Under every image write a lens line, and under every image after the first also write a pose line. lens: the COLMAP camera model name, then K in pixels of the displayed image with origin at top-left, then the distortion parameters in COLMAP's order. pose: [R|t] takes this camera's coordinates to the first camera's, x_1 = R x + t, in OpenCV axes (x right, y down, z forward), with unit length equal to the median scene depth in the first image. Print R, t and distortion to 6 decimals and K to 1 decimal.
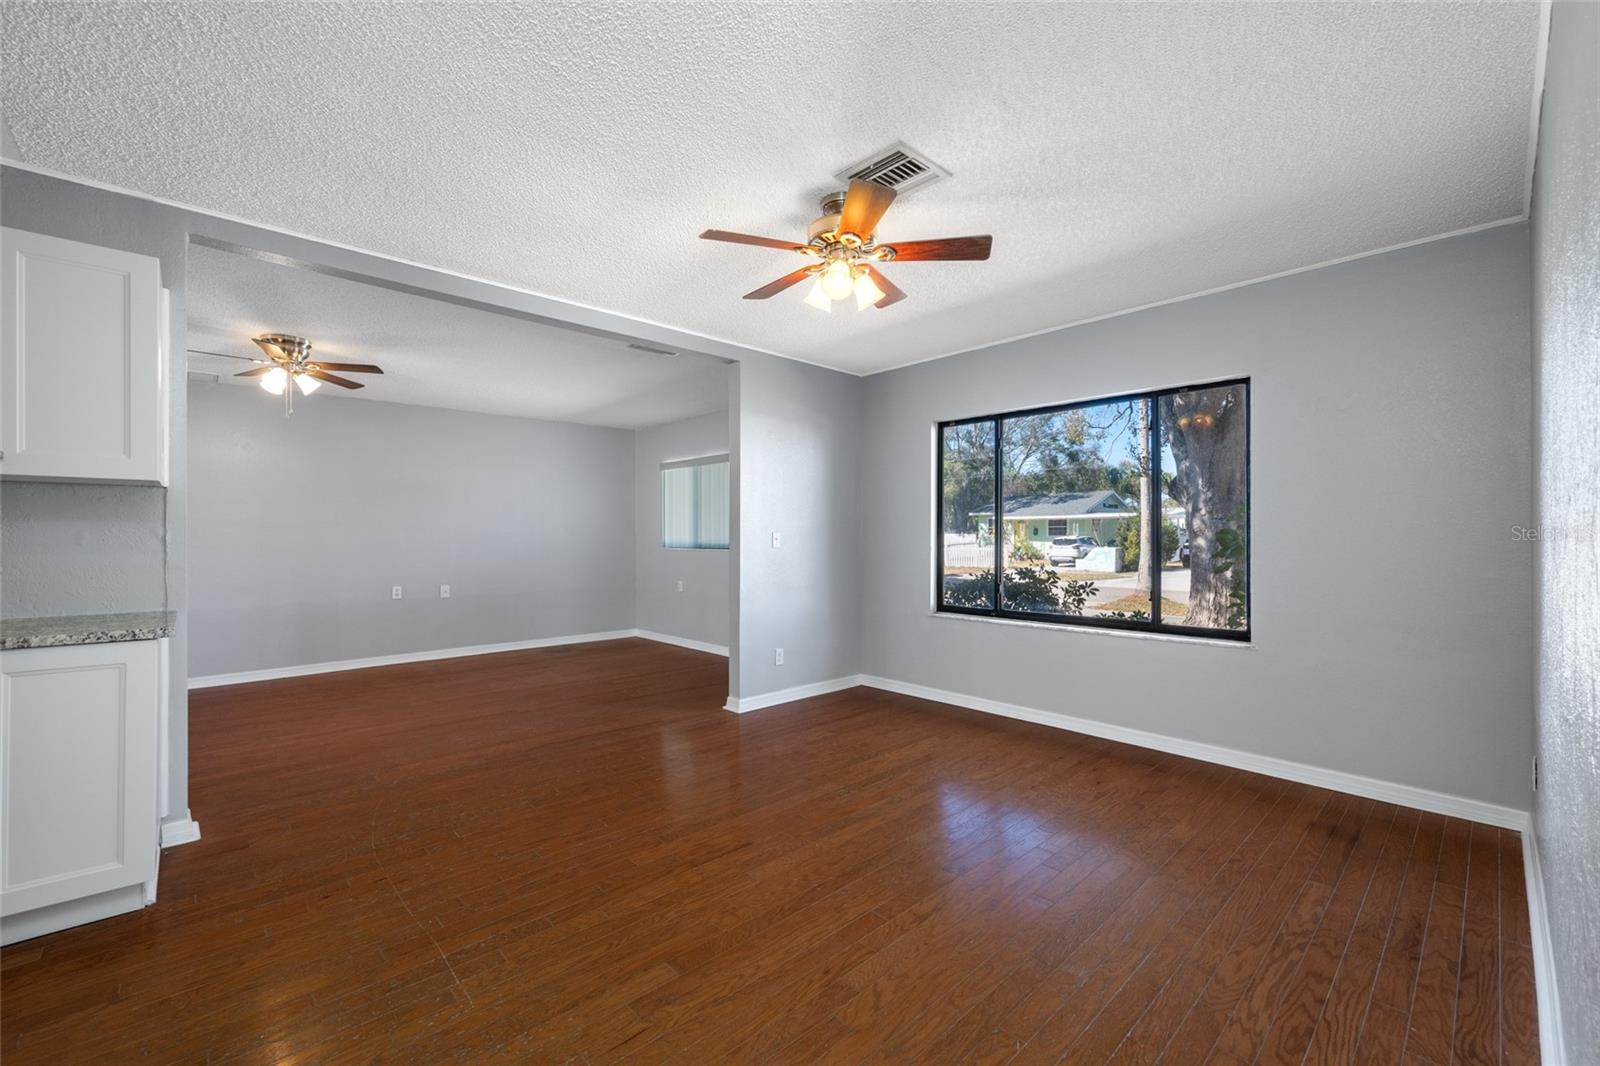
lens RADIAL K [[656.1, 0, 810.7], [0, 656.1, 530.4], [0, 0, 1]] dist [-0.004228, 0.001508]
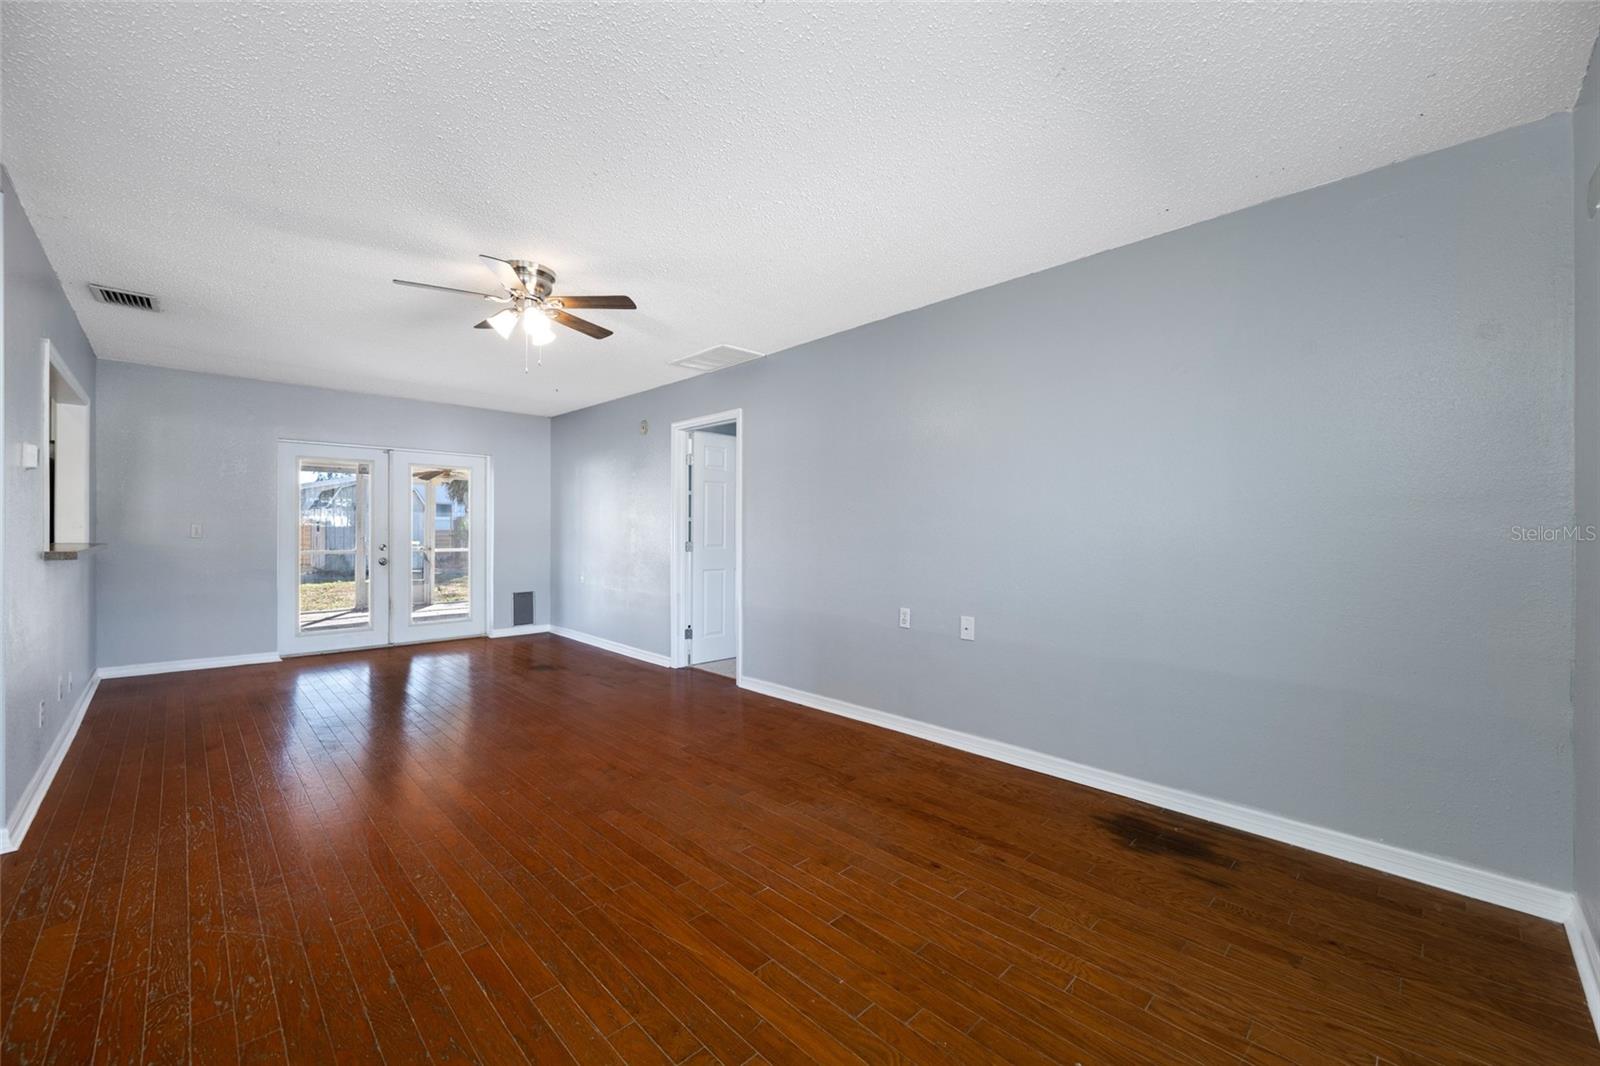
lens RADIAL K [[630.2, 0, 800.4], [0, 630.2, 525.6], [0, 0, 1]] dist [-0.000824, 0.000287]
pose [[0.008324, -0.001606, -0.999964, -0.036698], [0.002634, 0.999995, -0.001584, 0.010990], [0.999962, -0.002620, 0.008329, 1.446489]]
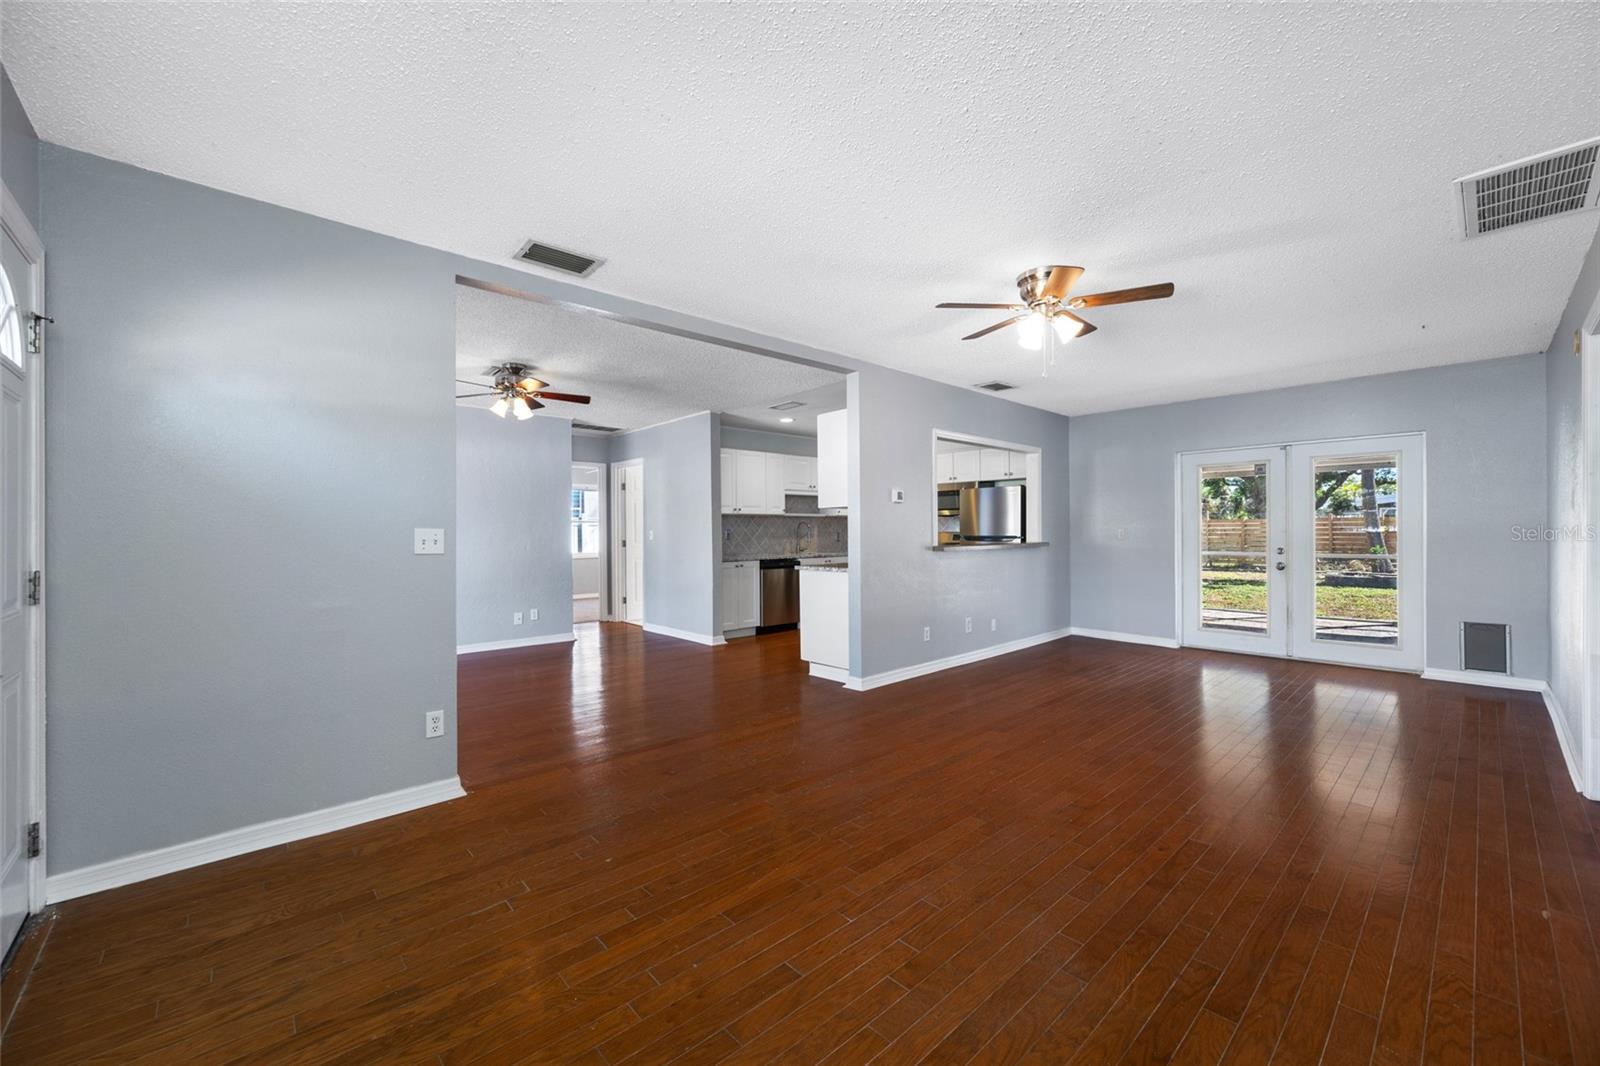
lens RADIAL K [[630.2, 0, 803.0], [0, 630.2, 528.5], [0, 0, 1]] dist [-0.000824, 0.000287]
pose [[-0.999614, 0.010152, 0.025864, -0.596036], [0.009811, 0.999864, -0.013274, 0.016672], [-0.025995, -0.013016, -0.999577, 1.963278]]
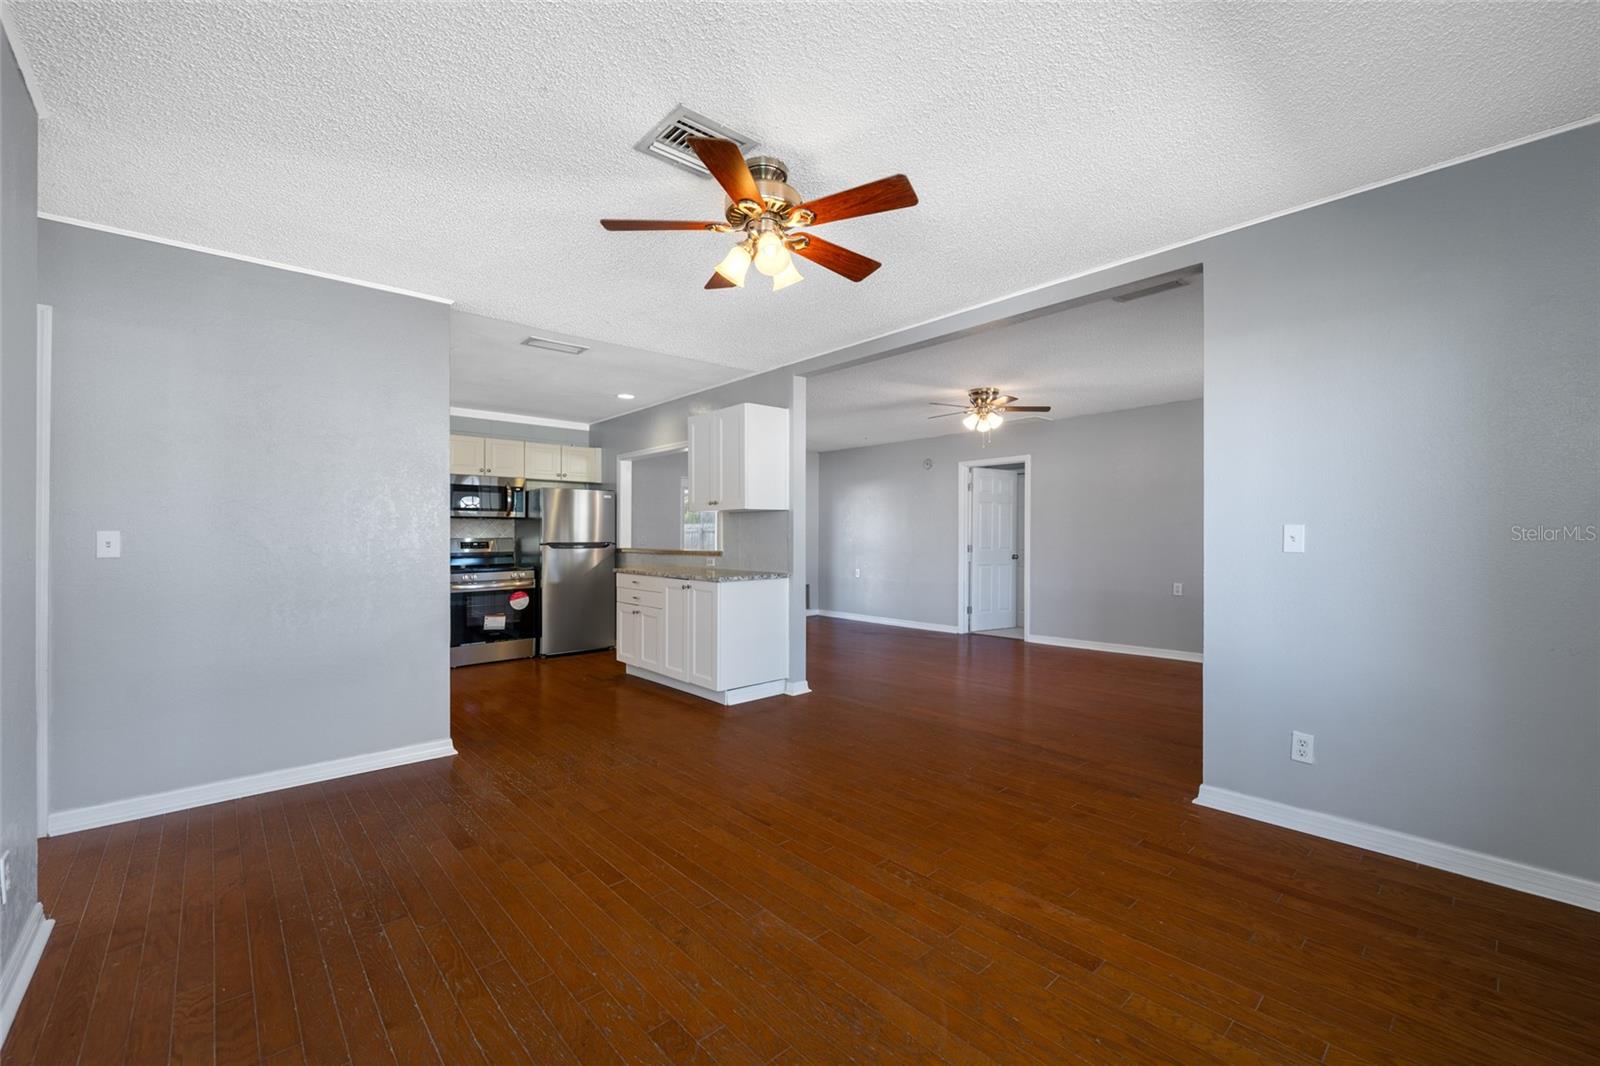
lens RADIAL K [[656.1, 0, 797.9], [0, 656.1, 528.8], [0, 0, 1]] dist [-0.004228, 0.001508]
pose [[-0.030128, -0.010296, -0.999493, 0.650551], [0.013571, 0.999851, -0.010709, 0.007842], [0.999454, -0.013886, -0.029984, 0.730281]]
